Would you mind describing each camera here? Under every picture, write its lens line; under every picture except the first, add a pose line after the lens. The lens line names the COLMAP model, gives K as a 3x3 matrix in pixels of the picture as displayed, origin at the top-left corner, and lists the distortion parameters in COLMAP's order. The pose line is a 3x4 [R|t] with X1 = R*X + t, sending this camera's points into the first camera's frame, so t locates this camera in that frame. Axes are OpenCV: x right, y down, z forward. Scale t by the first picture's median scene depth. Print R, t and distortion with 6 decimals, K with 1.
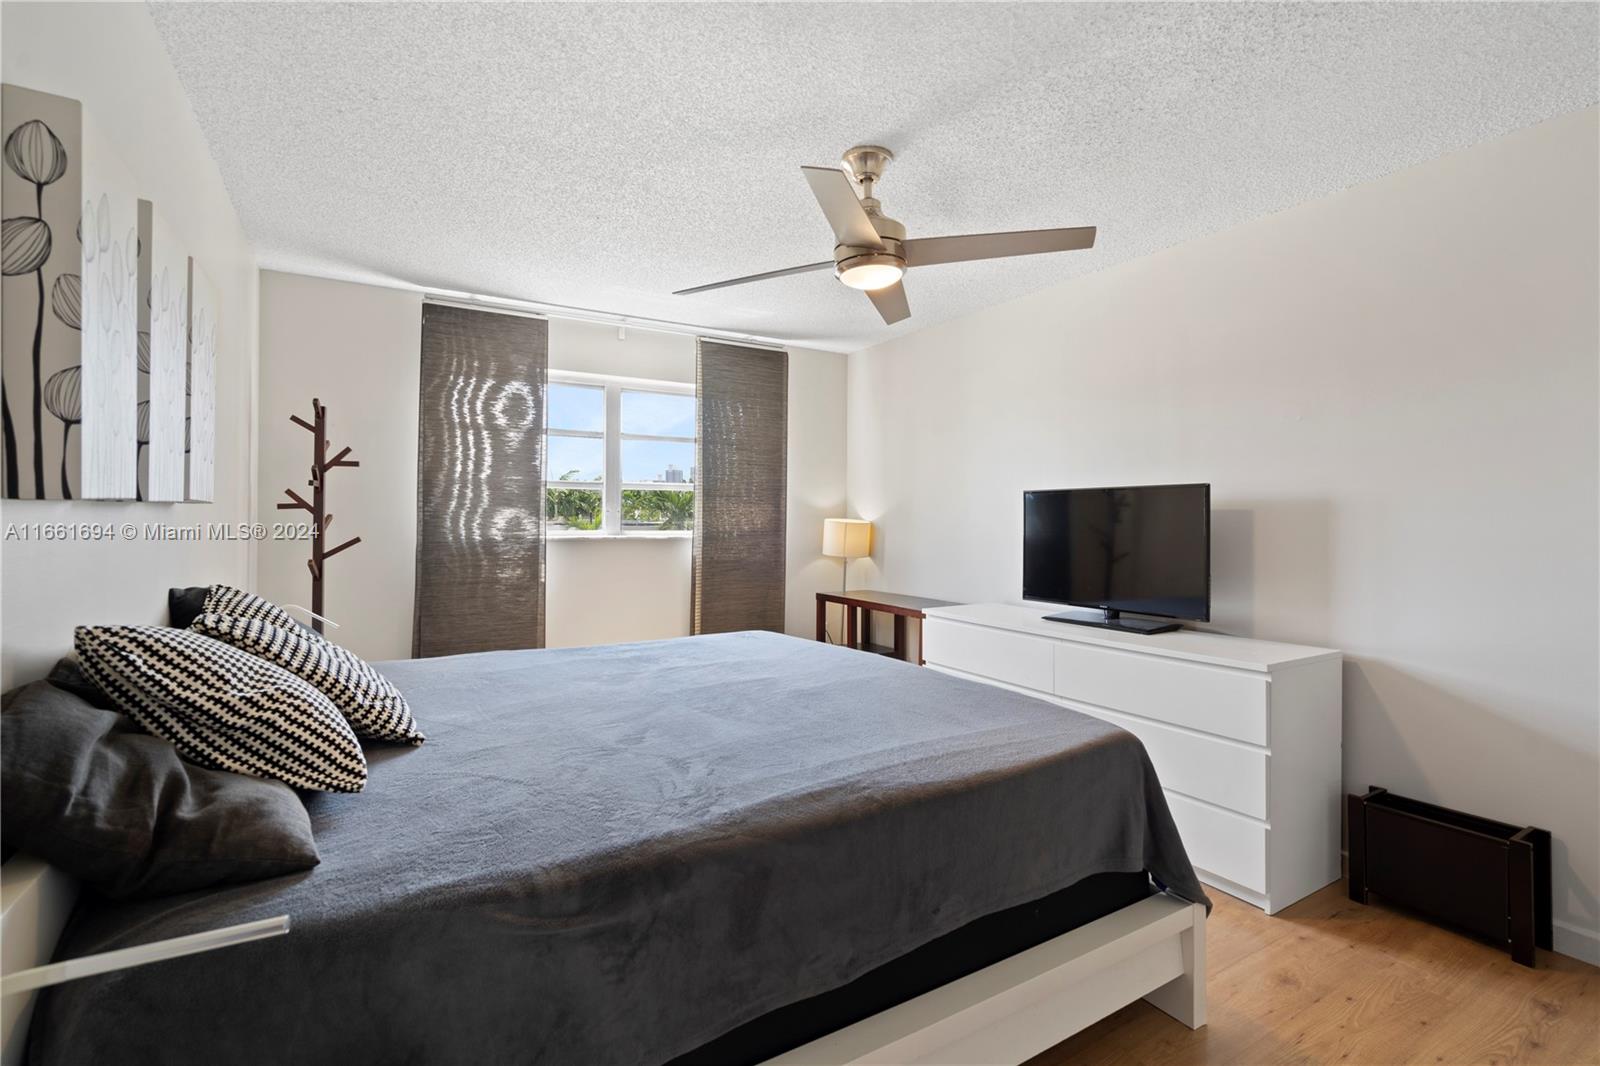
lens RADIAL K [[729.1, 0, 807.0], [0, 729.1, 518.0], [0, 0, 1]] dist [-0.008443, 0.004228]
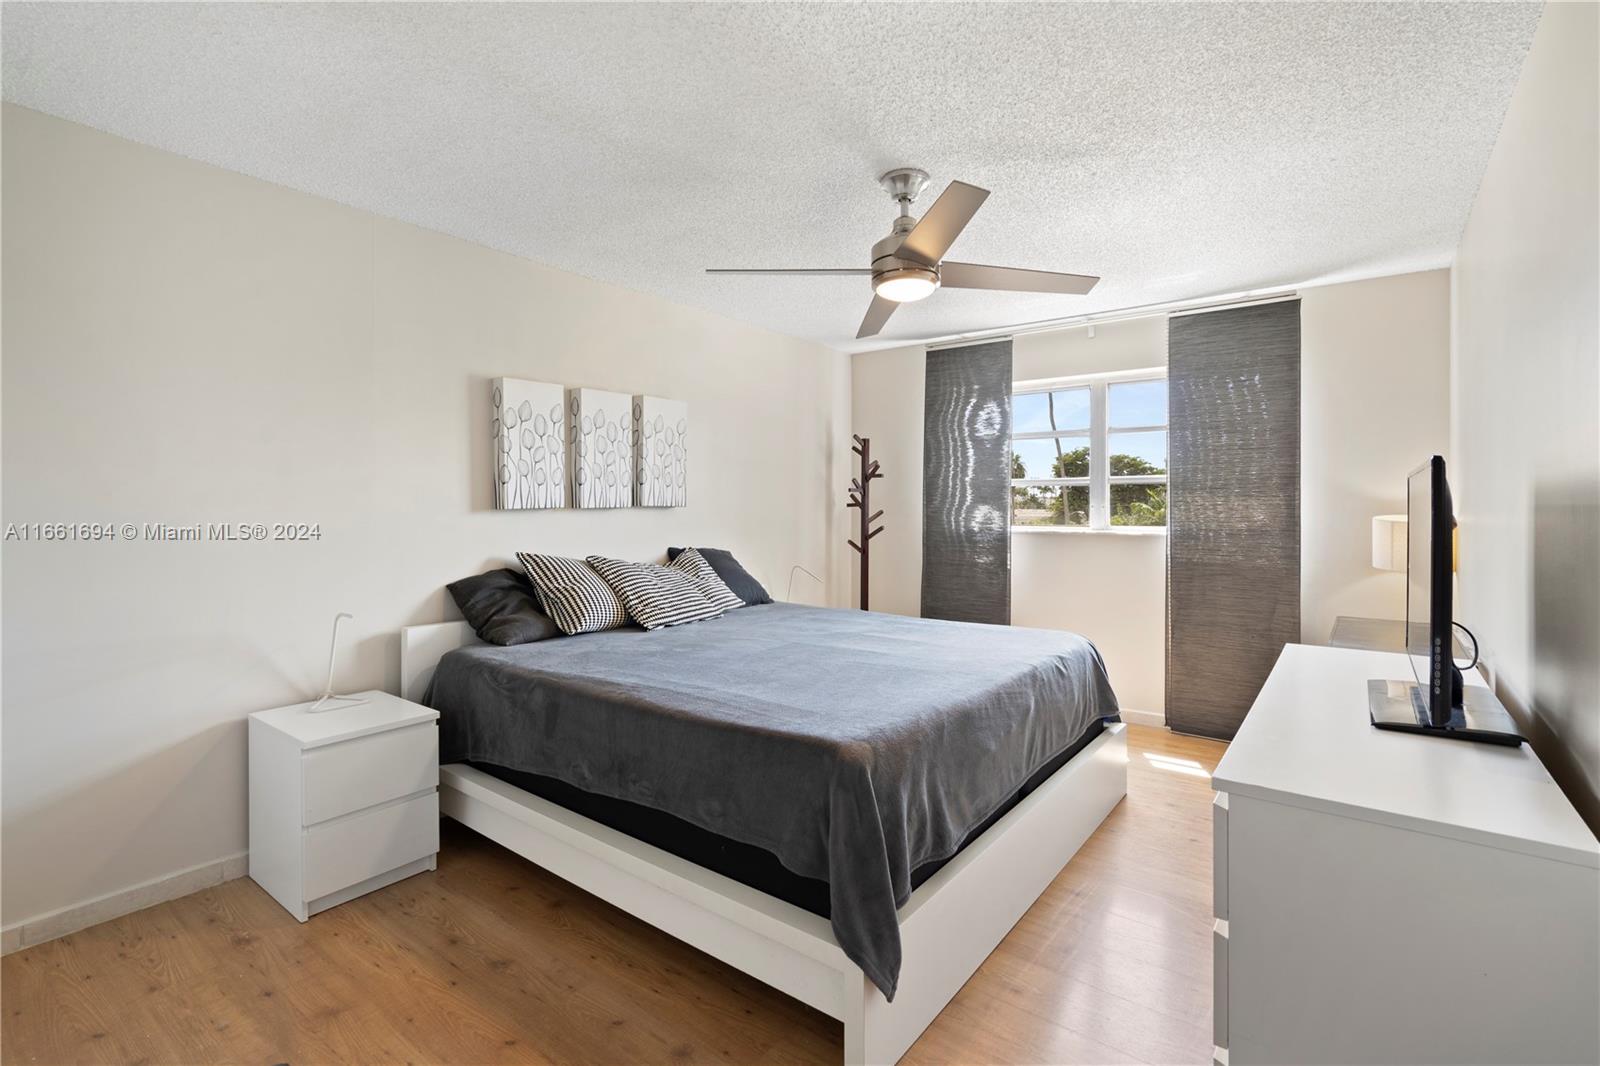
lens RADIAL K [[729.1, 0, 796.5], [0, 729.1, 518.6], [0, 0, 1]] dist [-0.008443, 0.004228]
pose [[0.383313, 0.011399, -0.923548, 0.583213], [0.001292, 0.999916, 0.012878, -0.006487], [0.923618, -0.006130, 0.383266, 0.255176]]
